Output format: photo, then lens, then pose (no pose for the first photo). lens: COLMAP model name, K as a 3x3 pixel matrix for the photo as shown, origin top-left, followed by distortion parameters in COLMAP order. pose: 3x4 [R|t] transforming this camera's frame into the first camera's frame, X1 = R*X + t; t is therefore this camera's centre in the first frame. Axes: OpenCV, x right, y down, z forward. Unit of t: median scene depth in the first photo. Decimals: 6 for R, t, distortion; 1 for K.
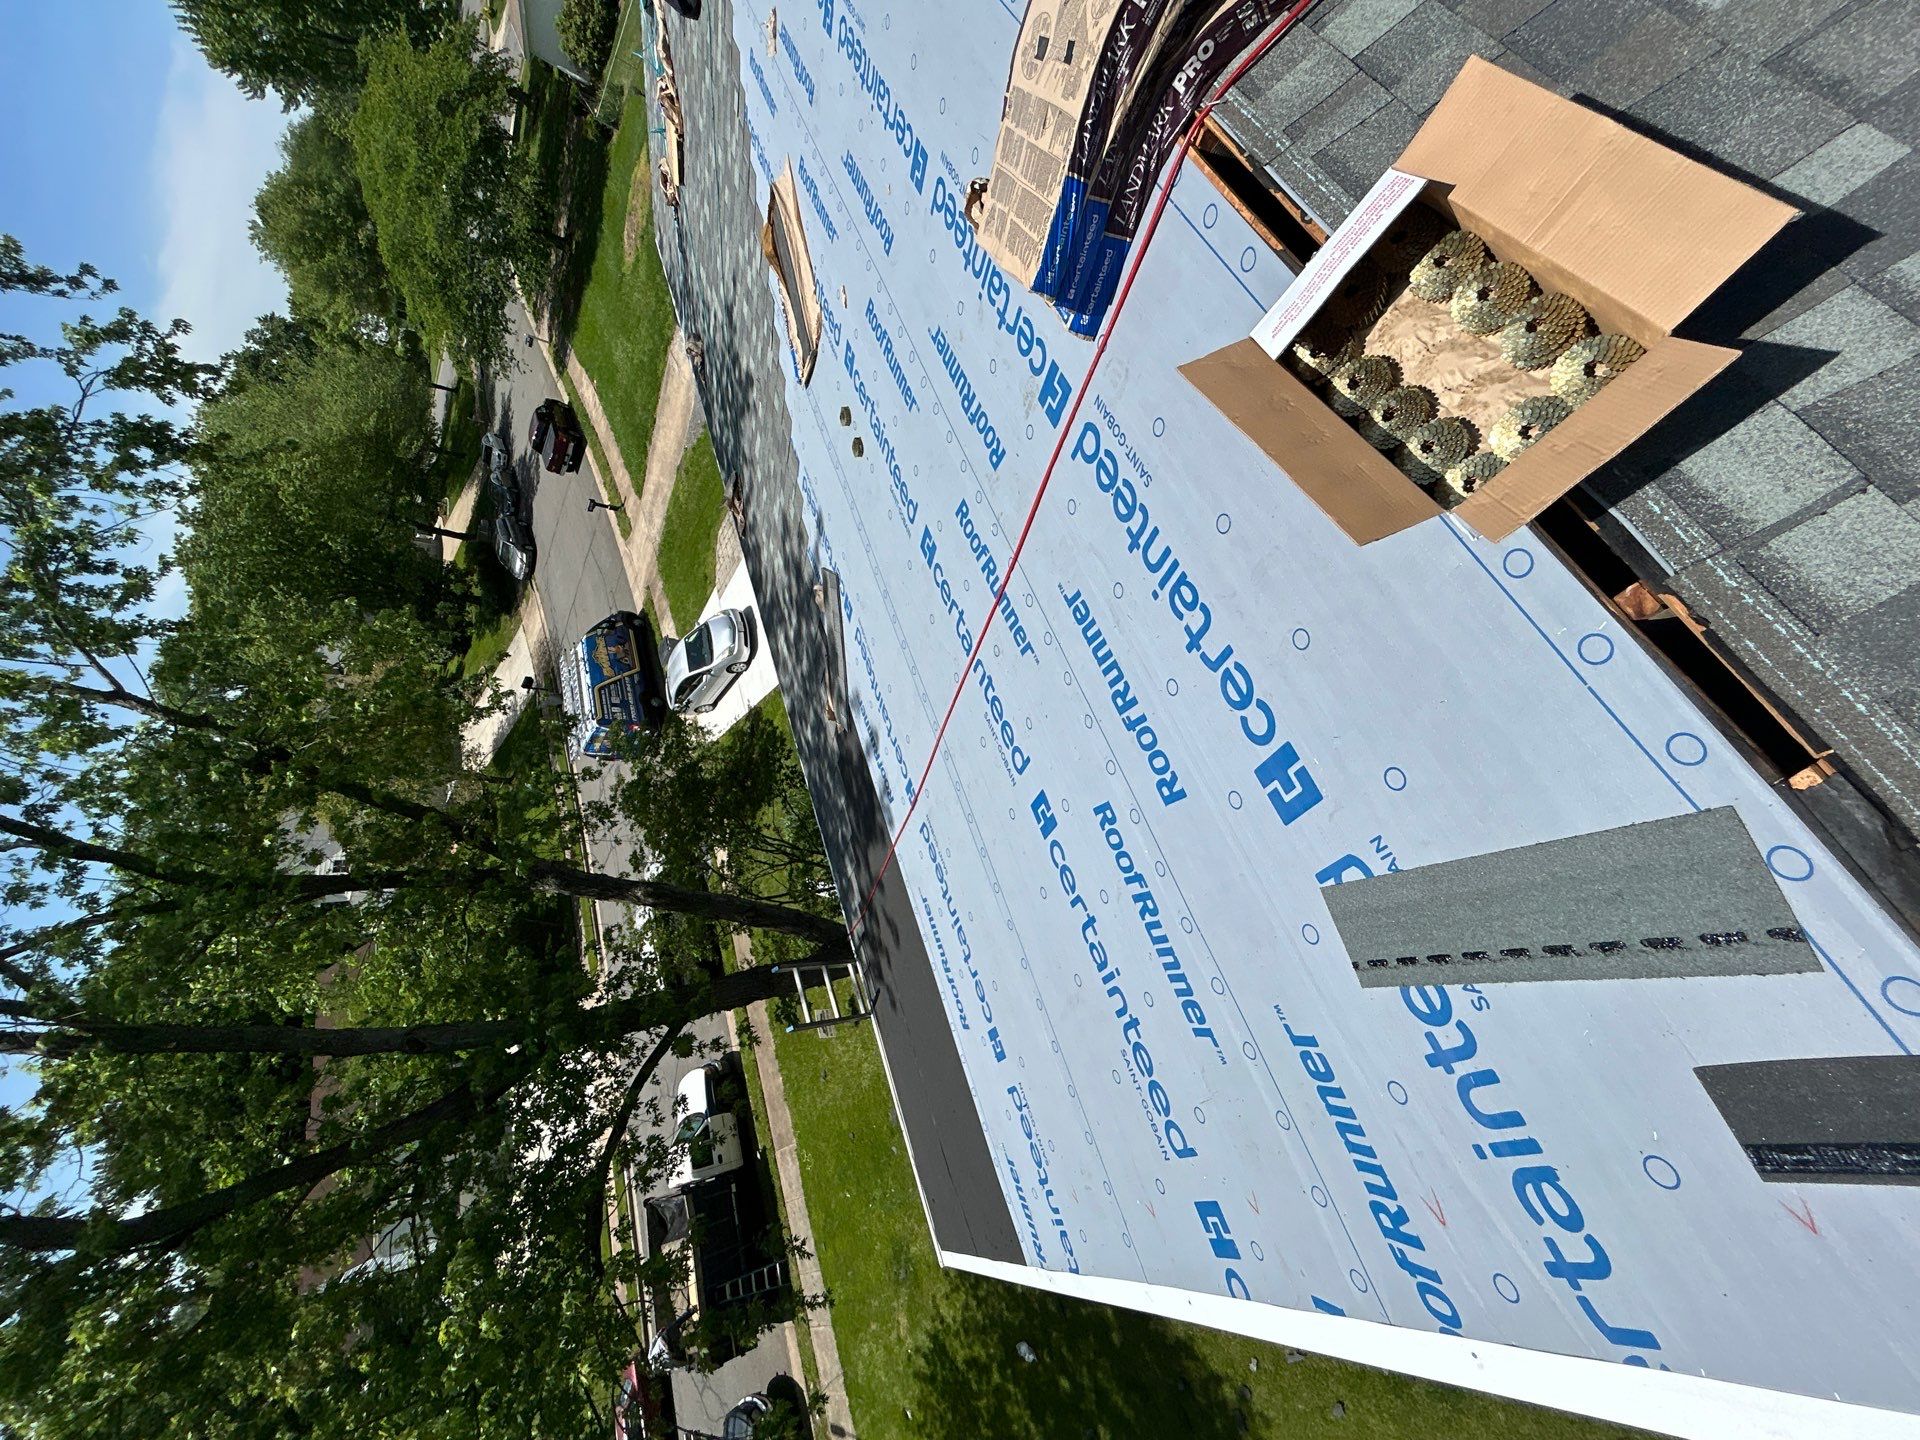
lens RADIAL K [[770.9, 0, 959.9], [0, 770.9, 720.1], [0, 0, 1]] dist [-0.000572, -0.000268]
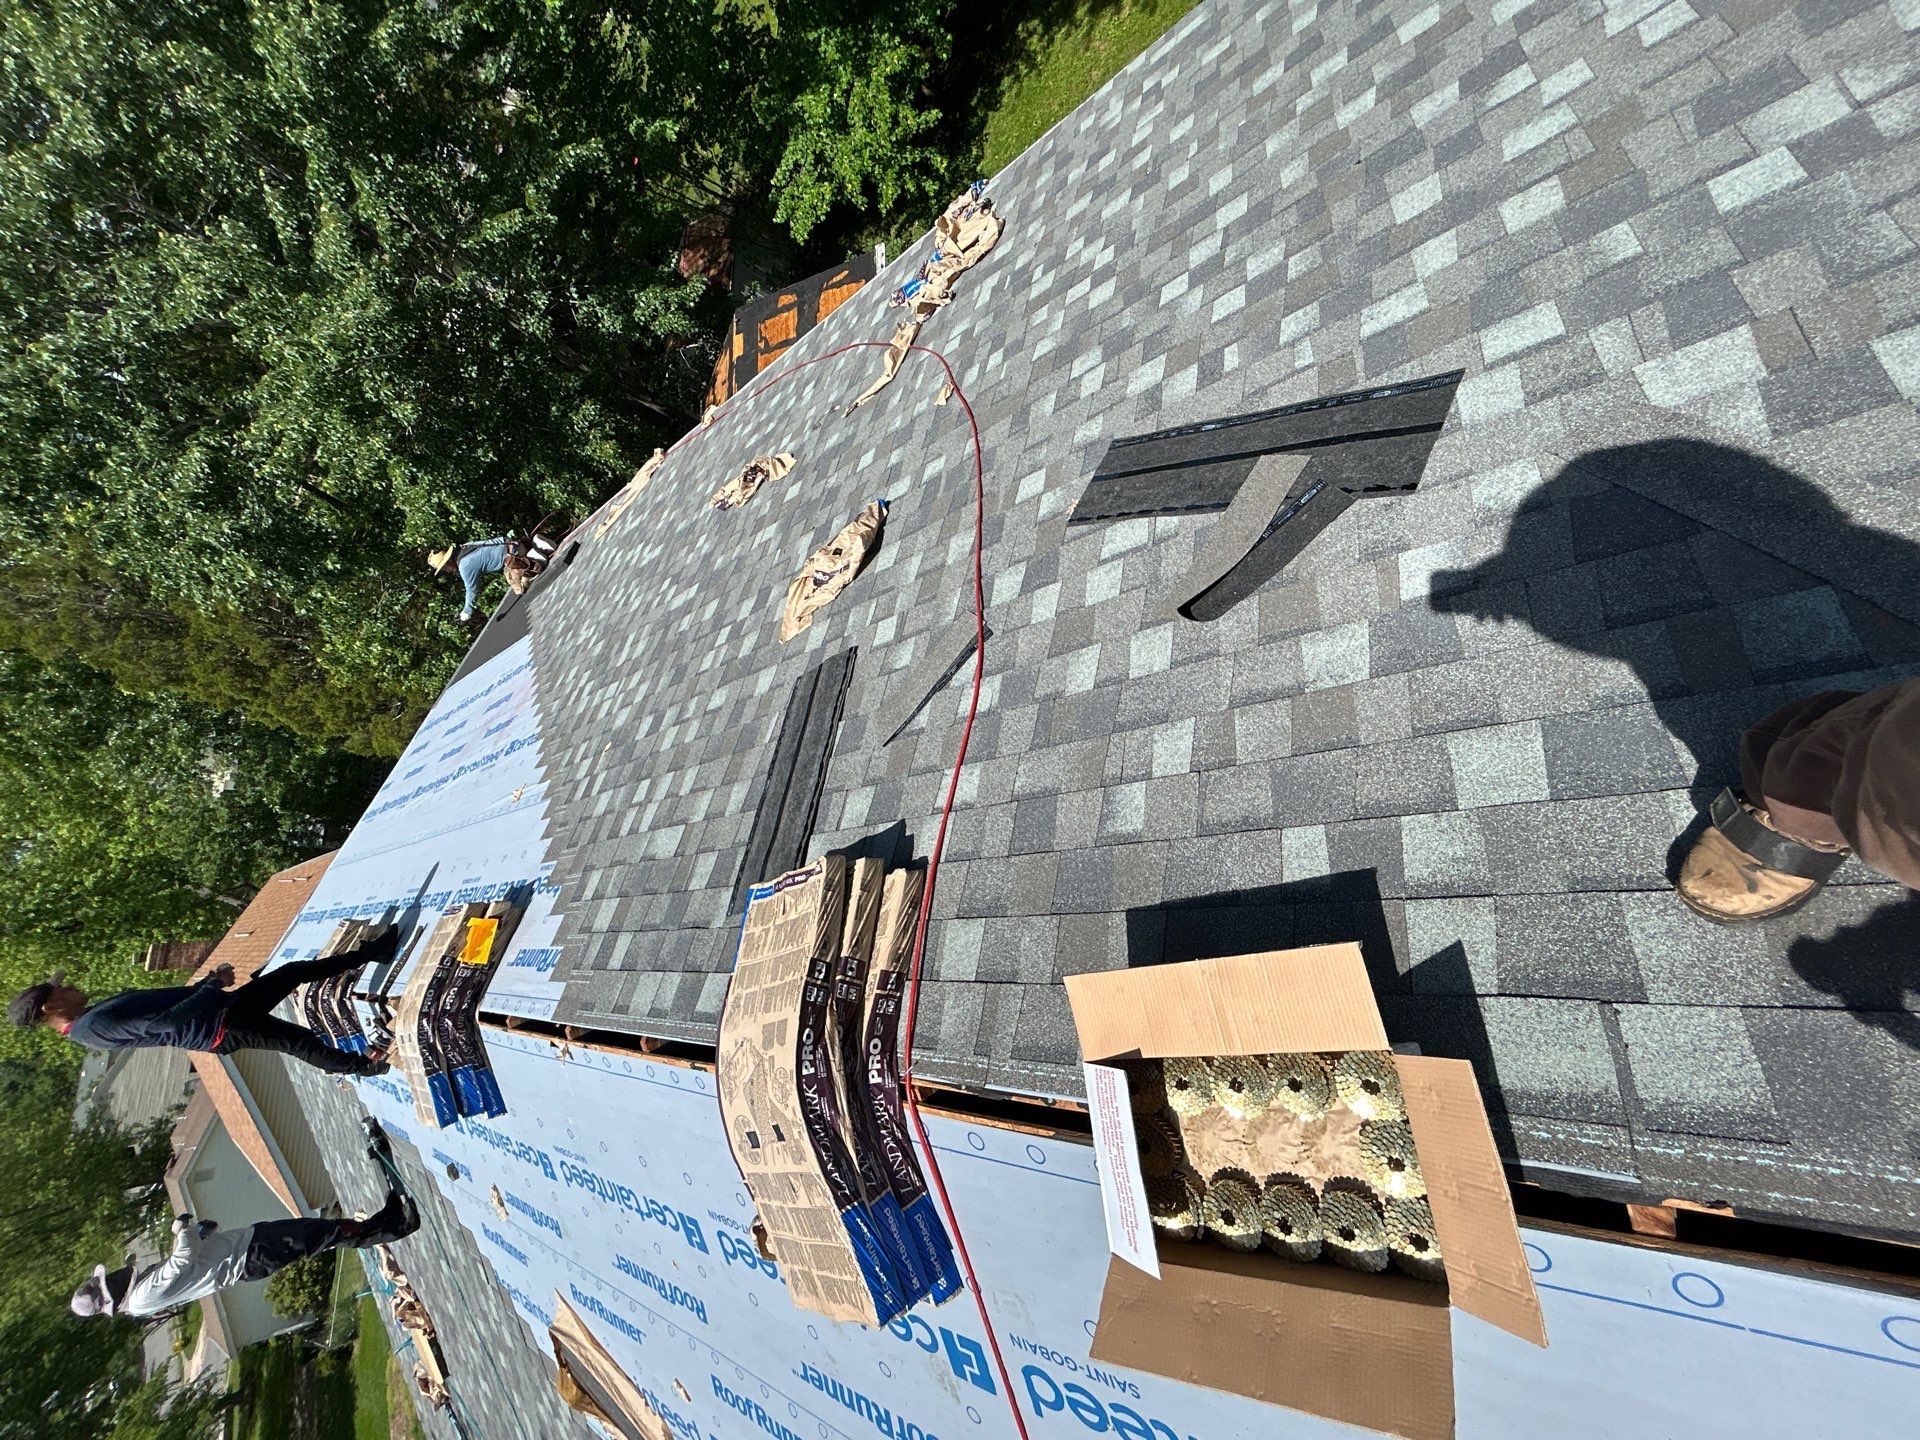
lens RADIAL K [[770.9, 0, 959.6], [0, 770.9, 720.1], [0, 0, 1]] dist [-0.000572, -0.000268]
pose [[0.716811, -0.513710, 0.471469, 0.105308], [0.681913, 0.375364, -0.627771, -0.217660], [0.145520, 0.771494, 0.619371, -0.075692]]
